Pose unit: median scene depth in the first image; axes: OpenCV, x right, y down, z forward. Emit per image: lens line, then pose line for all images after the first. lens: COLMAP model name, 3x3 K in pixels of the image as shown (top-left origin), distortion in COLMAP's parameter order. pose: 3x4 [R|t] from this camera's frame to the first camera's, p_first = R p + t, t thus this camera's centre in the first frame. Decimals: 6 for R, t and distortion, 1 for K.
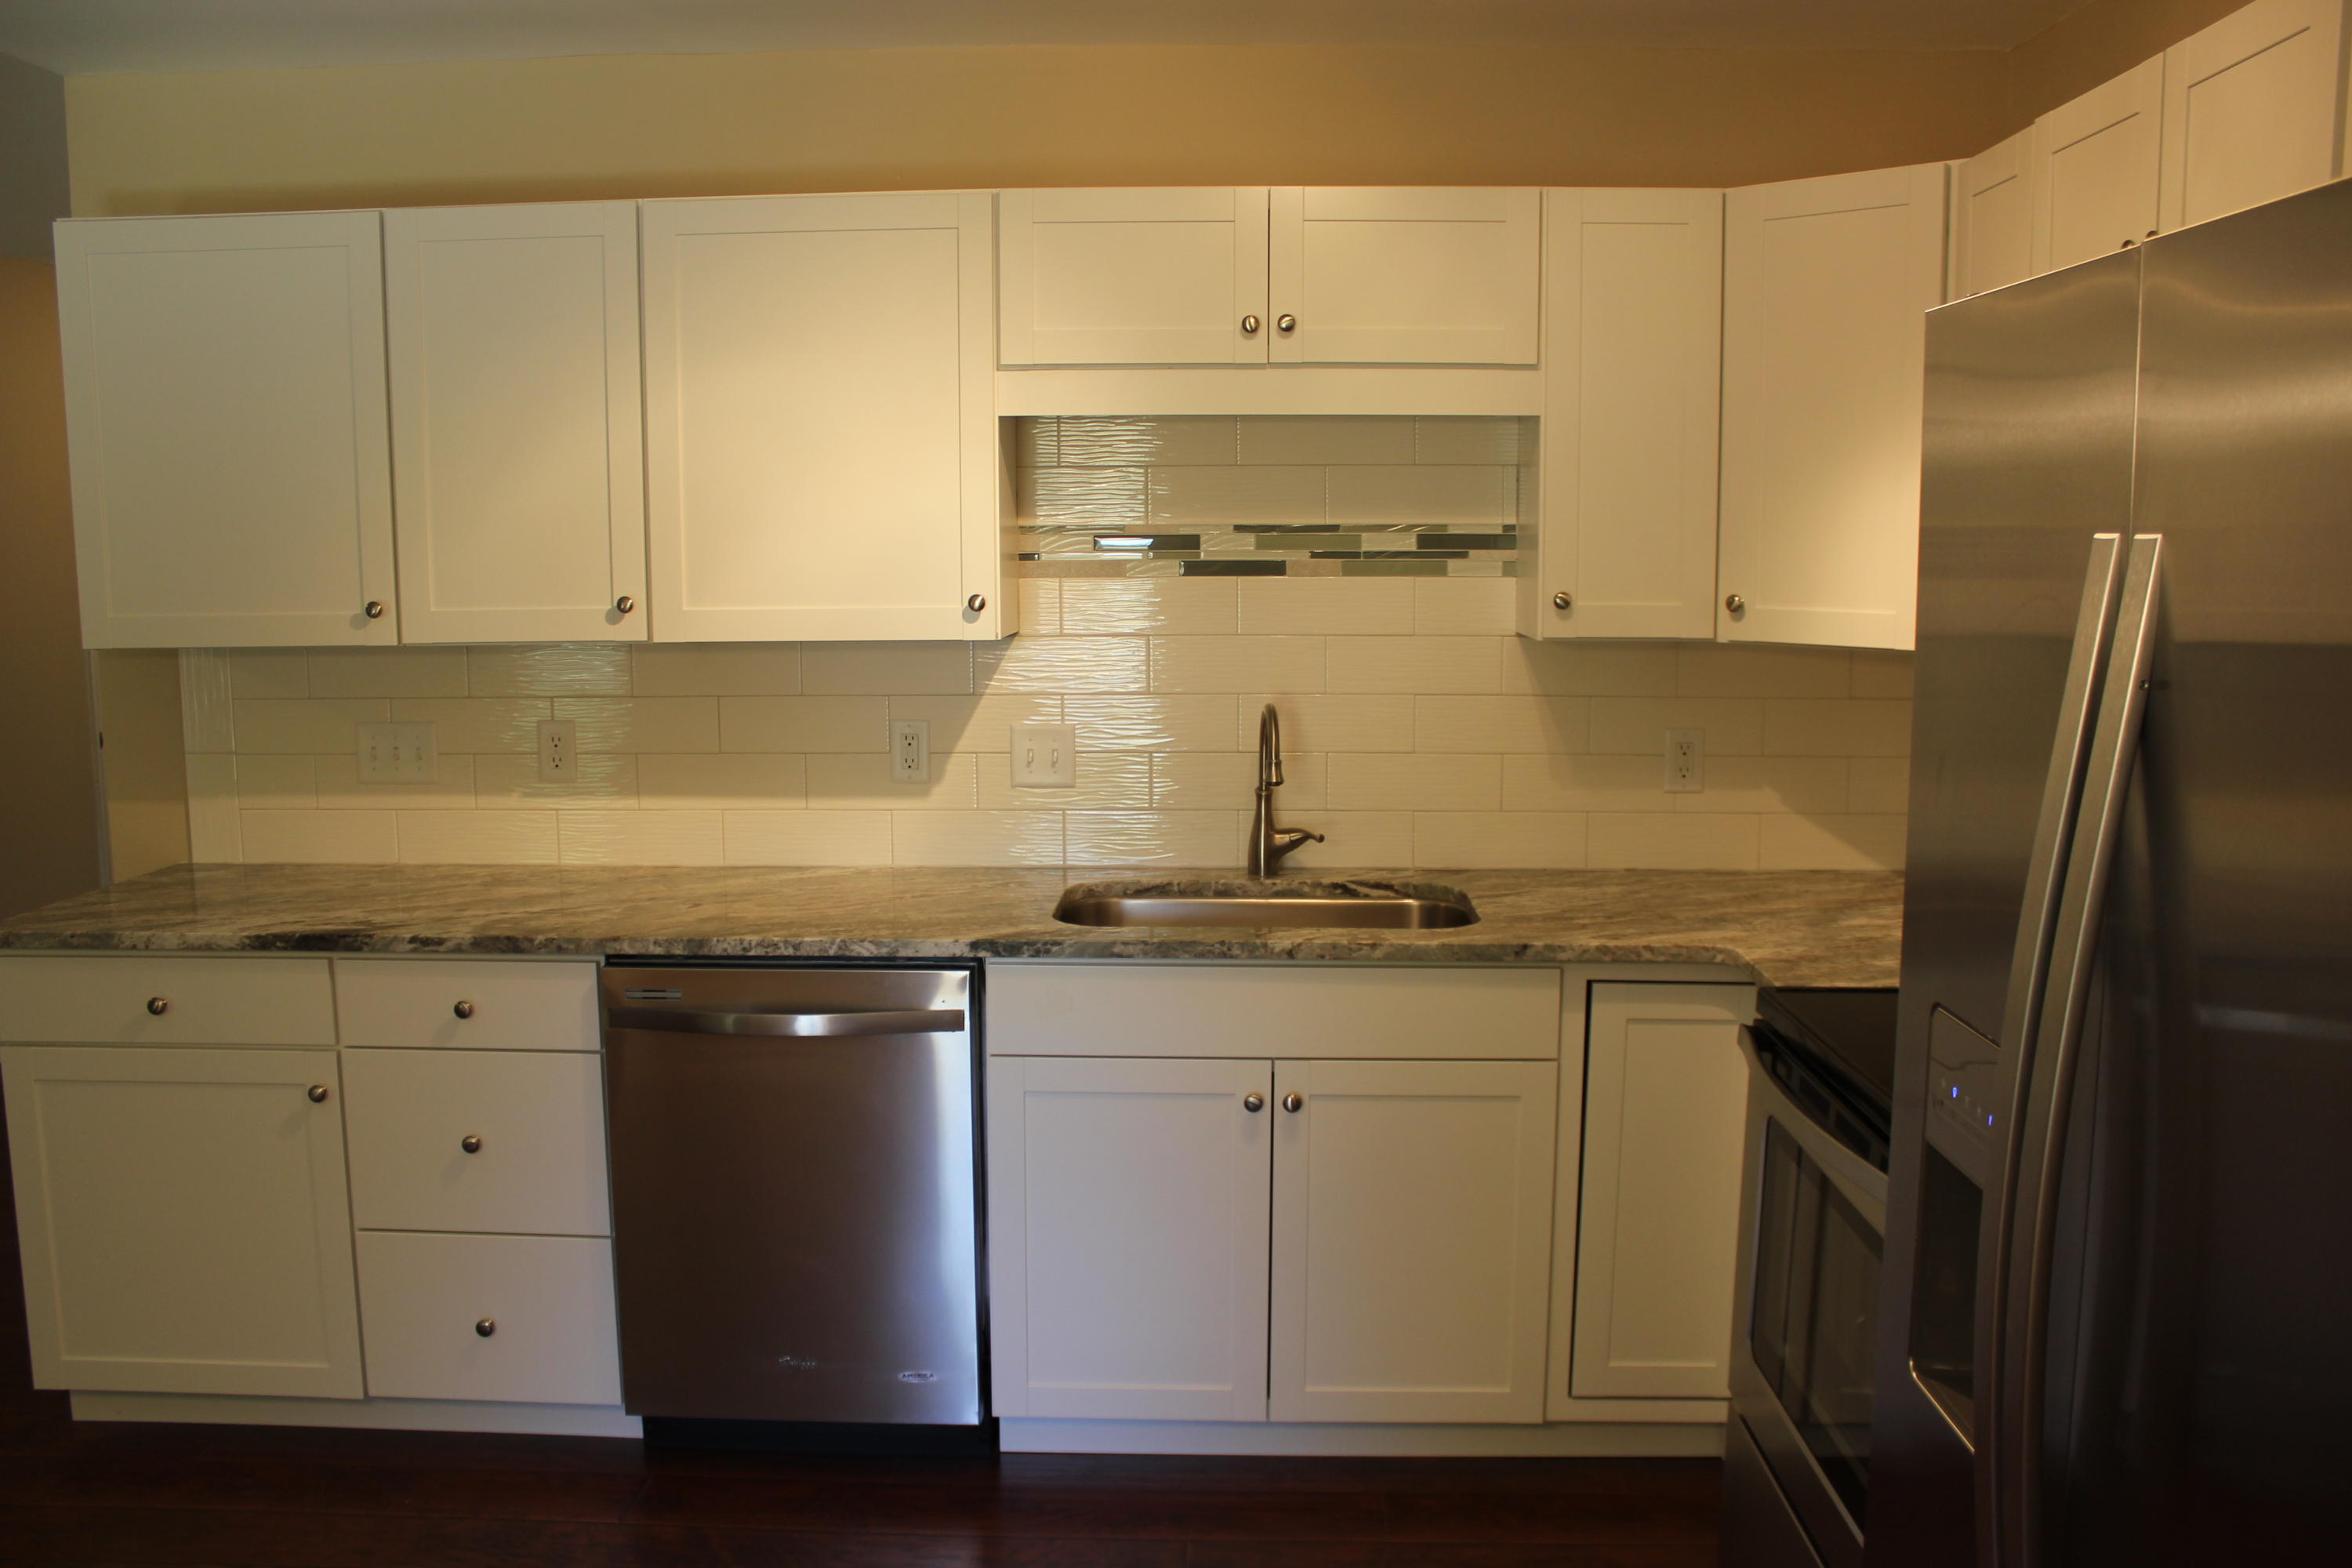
lens RADIAL K [[1939.3, 0, 1176.0], [0, 1939.3, 784.0], [0, 0, 1]] dist [-0.169519, 0.152304]
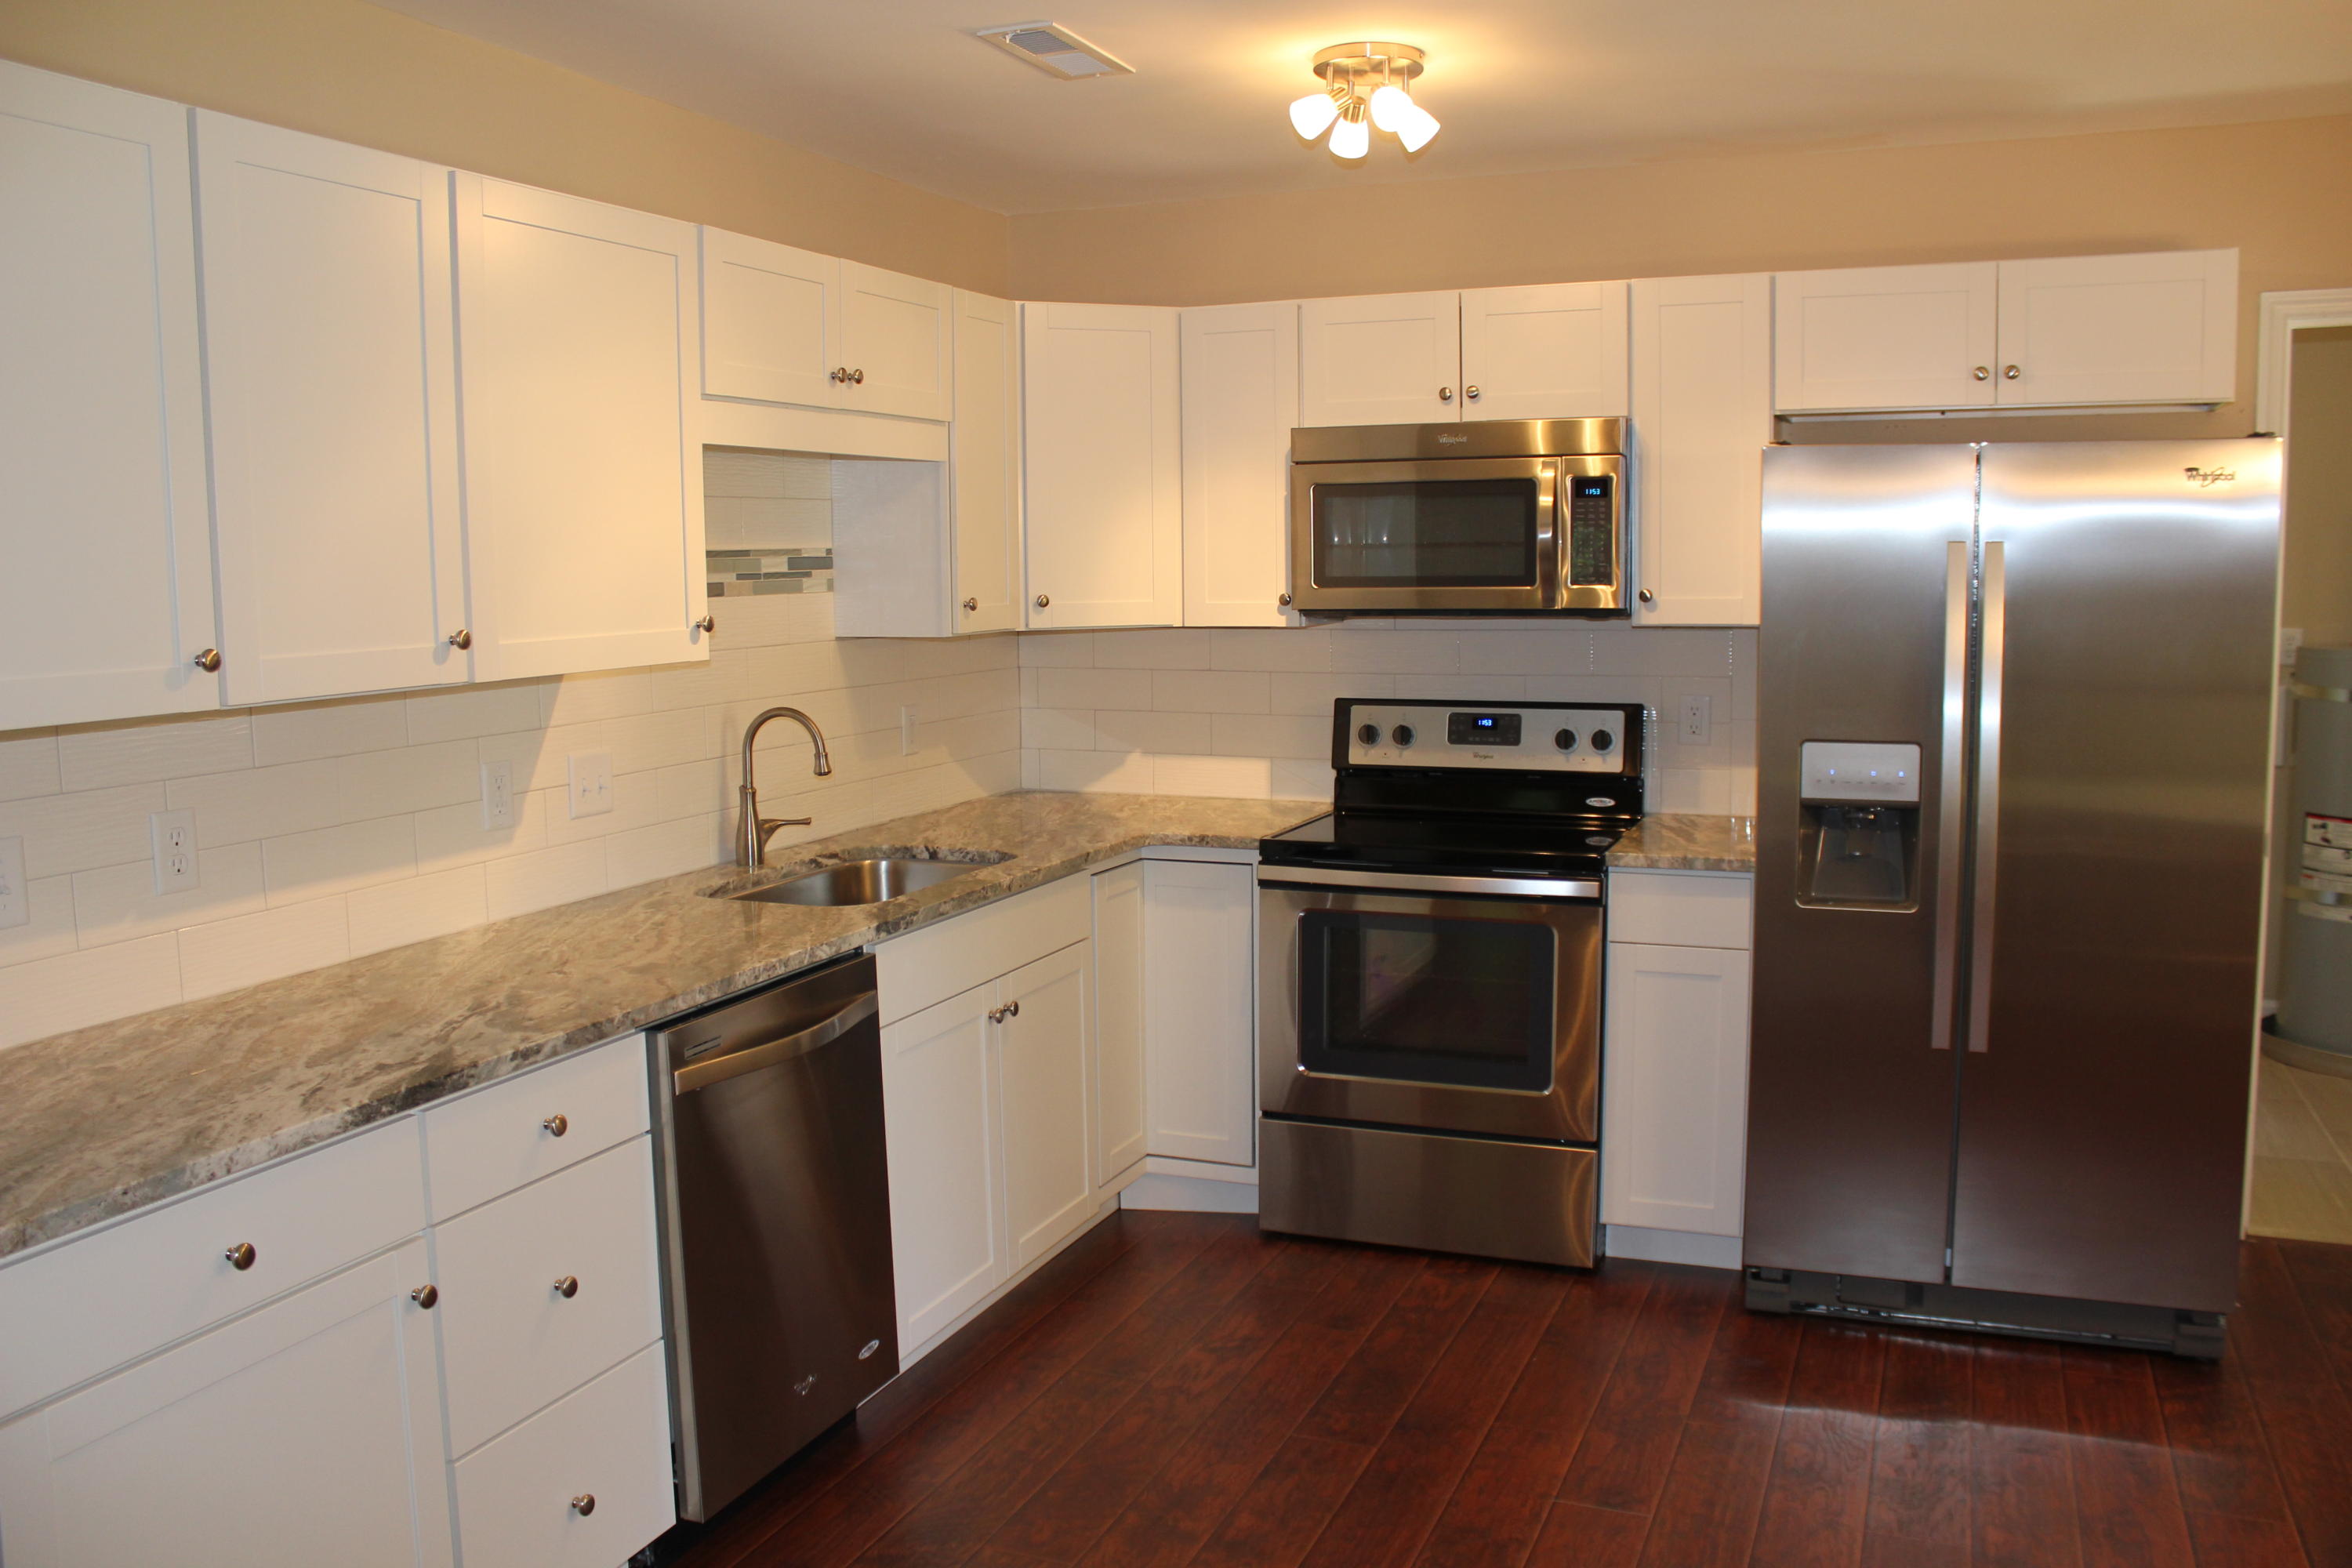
lens RADIAL K [[1939.3, 0, 1176.0], [0, 1939.3, 784.0], [0, 0, 1]] dist [-0.169519, 0.152304]
pose [[0.353109, -0.112469, 0.928797, -0.889561], [0.135657, 0.988412, 0.068114, -0.041135], [-0.925695, 0.101947, 0.364275, 0.371773]]
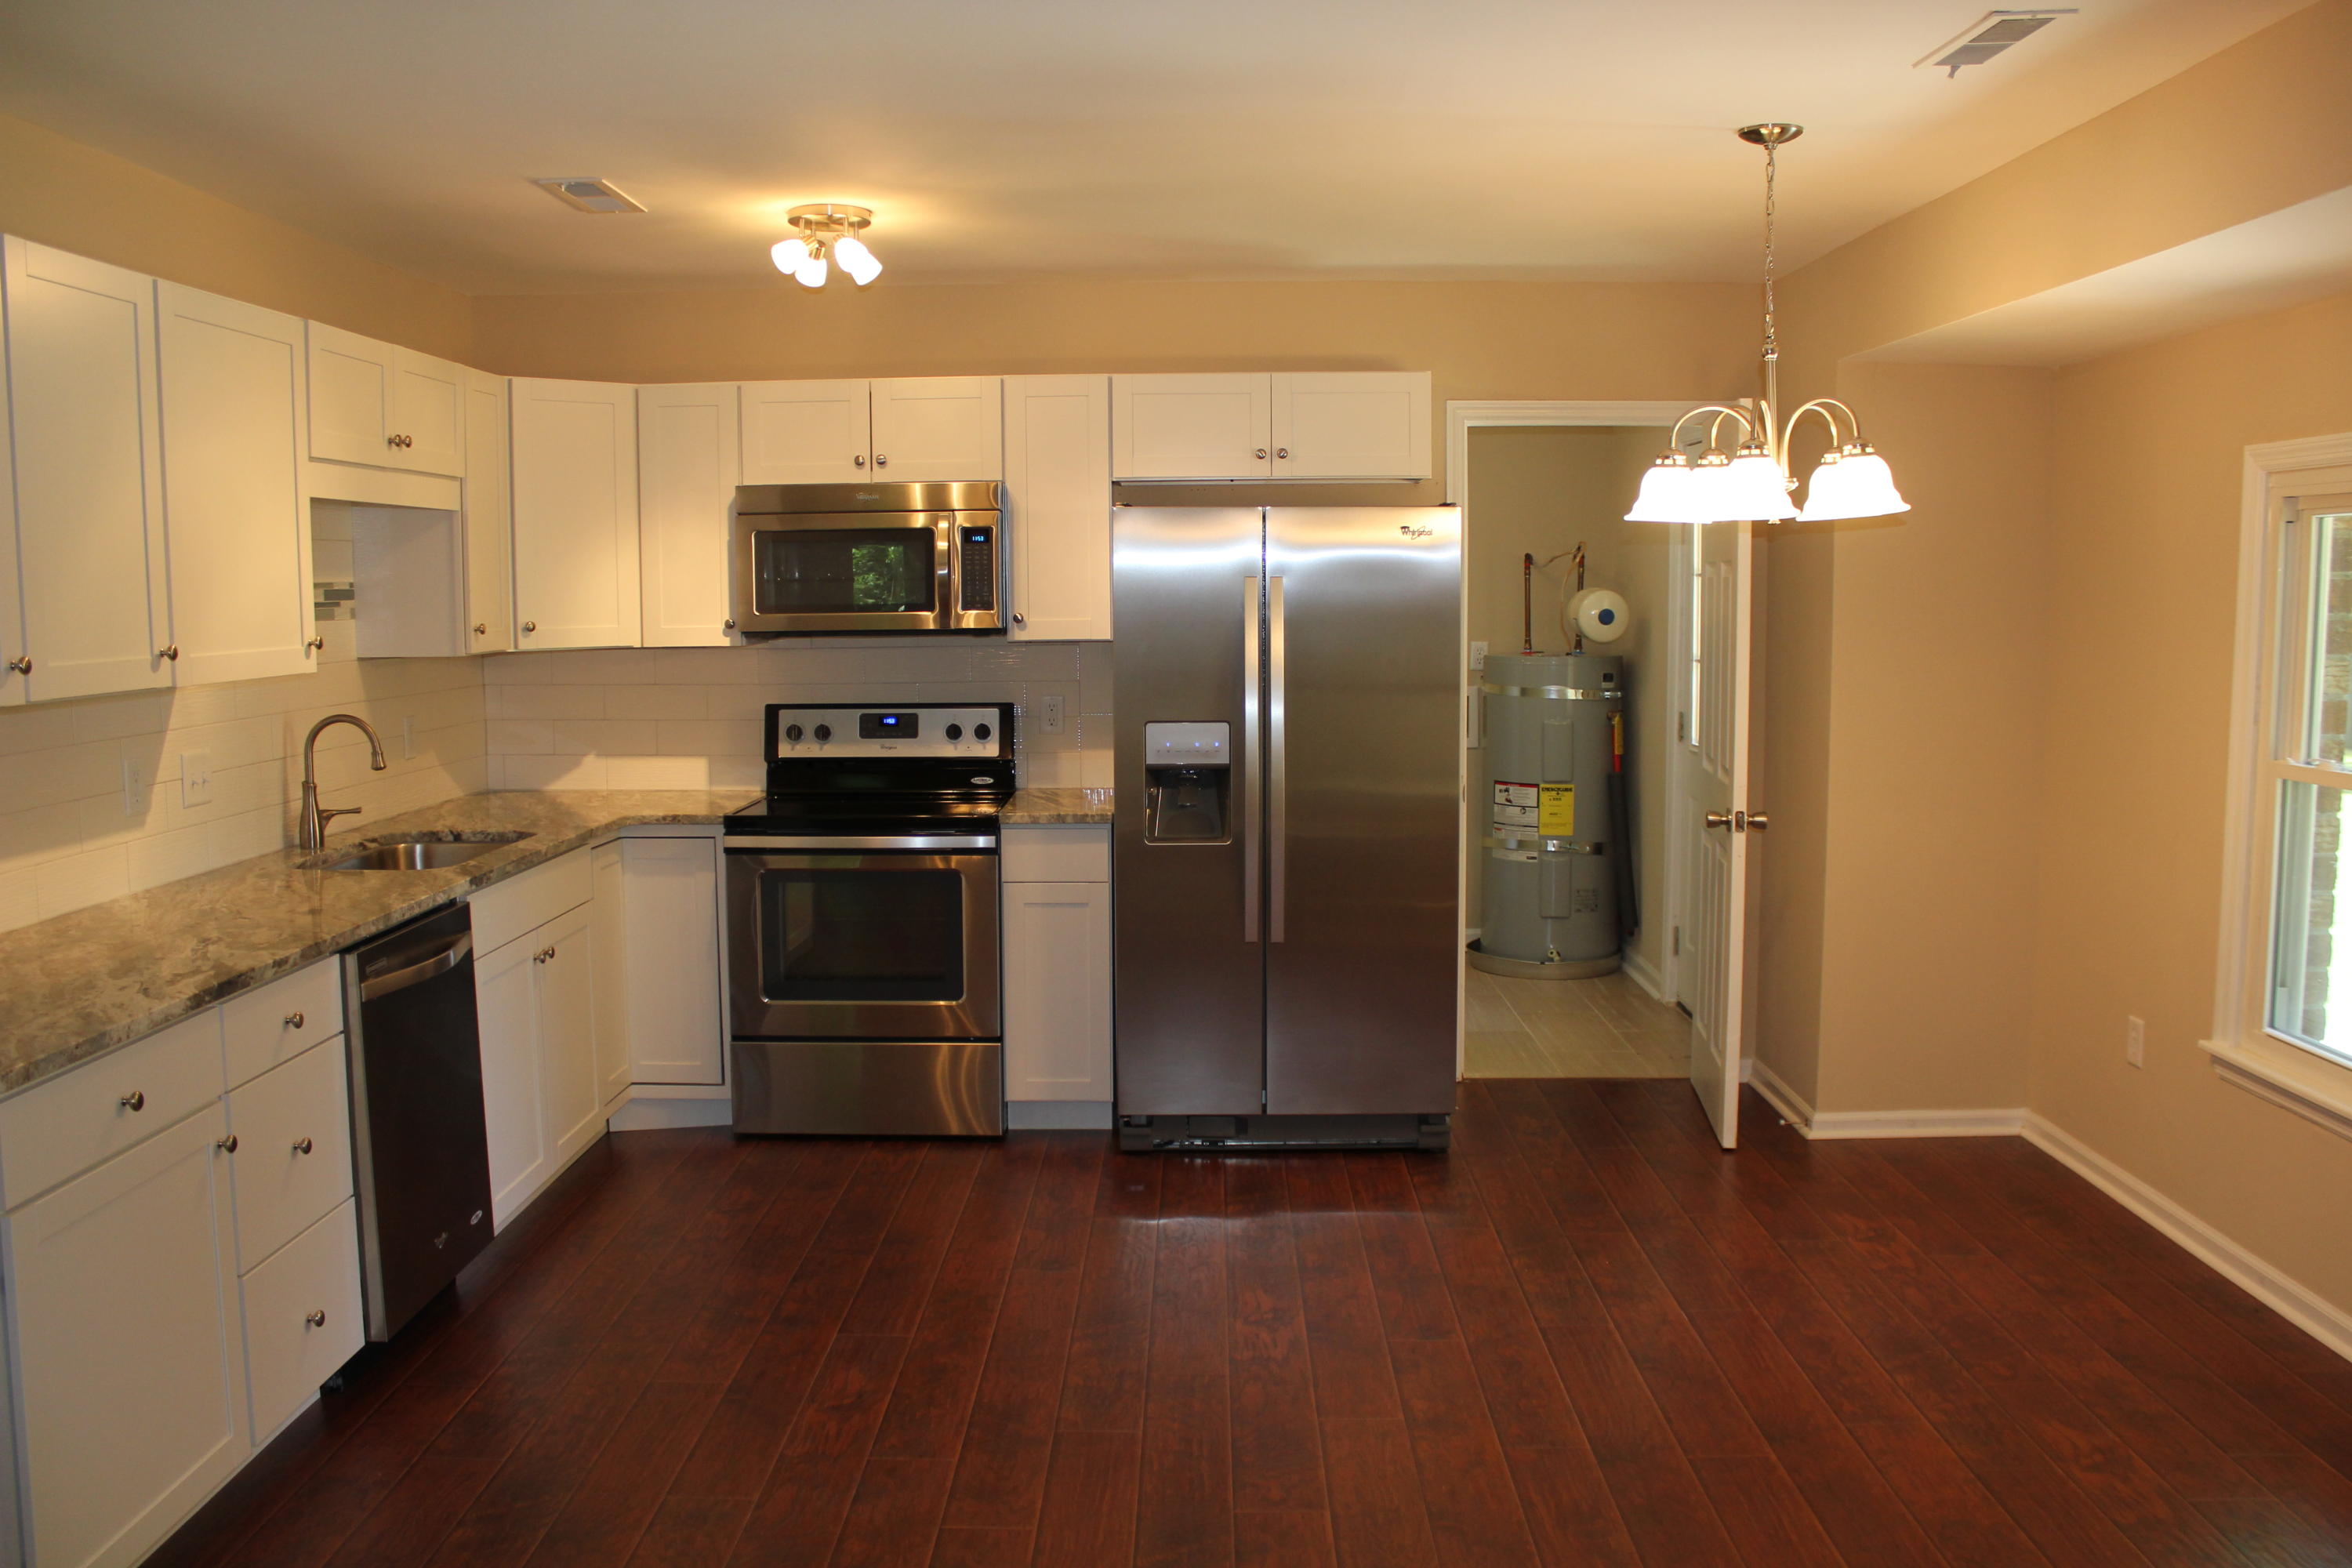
lens RADIAL K [[1939.3, 0, 1176.0], [0, 1939.3, 784.0], [0, 0, 1]] dist [-0.169519, 0.152304]
pose [[-0.013988, -0.102557, 0.994629, -1.237952], [0.136660, 0.985196, 0.103506, -0.048570], [-0.990519, 0.137374, 0.000235, 0.414862]]
